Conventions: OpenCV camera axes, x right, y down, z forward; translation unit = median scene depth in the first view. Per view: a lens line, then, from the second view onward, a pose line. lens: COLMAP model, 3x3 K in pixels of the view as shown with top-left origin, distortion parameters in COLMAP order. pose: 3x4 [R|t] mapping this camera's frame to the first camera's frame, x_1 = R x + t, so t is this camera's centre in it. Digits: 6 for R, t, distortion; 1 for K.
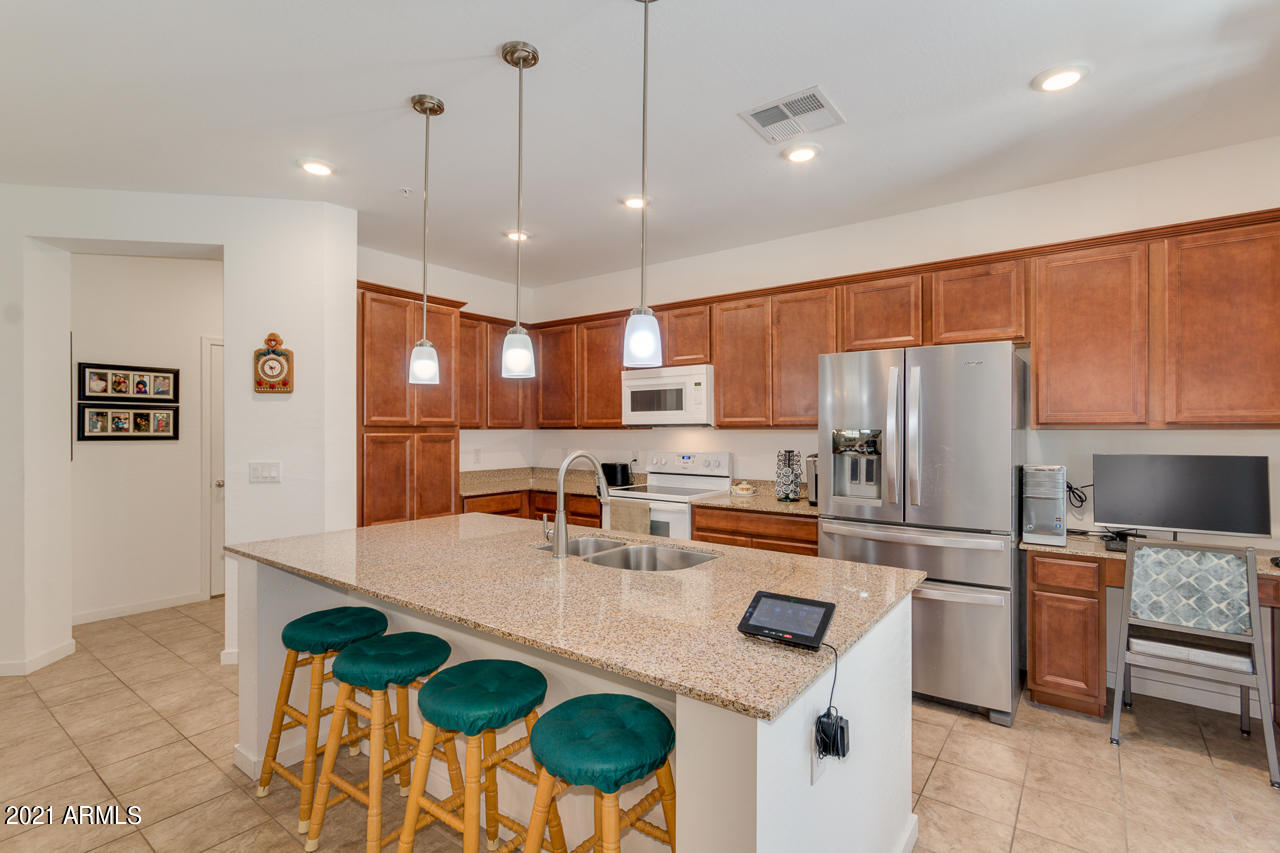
lens RADIAL K [[599.5, 0, 651.8], [0, 599.5, 427.5], [0, 0, 1]] dist [0.005704, 0.004955]
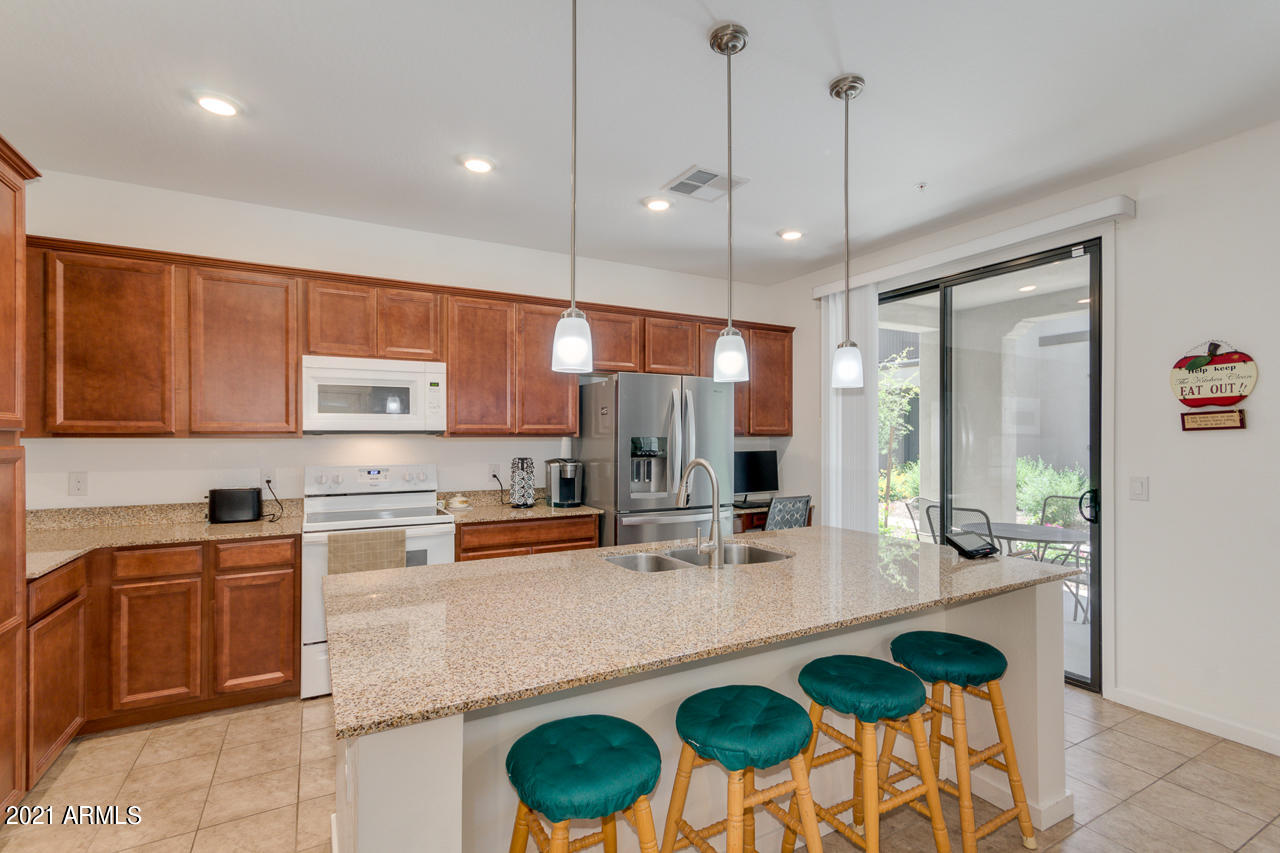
lens RADIAL K [[599.5, 0, 649.9], [0, 599.5, 432.1], [0, 0, 1]] dist [0.005704, 0.004955]
pose [[0.408026, 0.006257, 0.912949, -0.597447], [-0.002524, 0.999980, -0.005725, 0.000258], [-0.912967, 0.000032, 0.408034, 0.379612]]
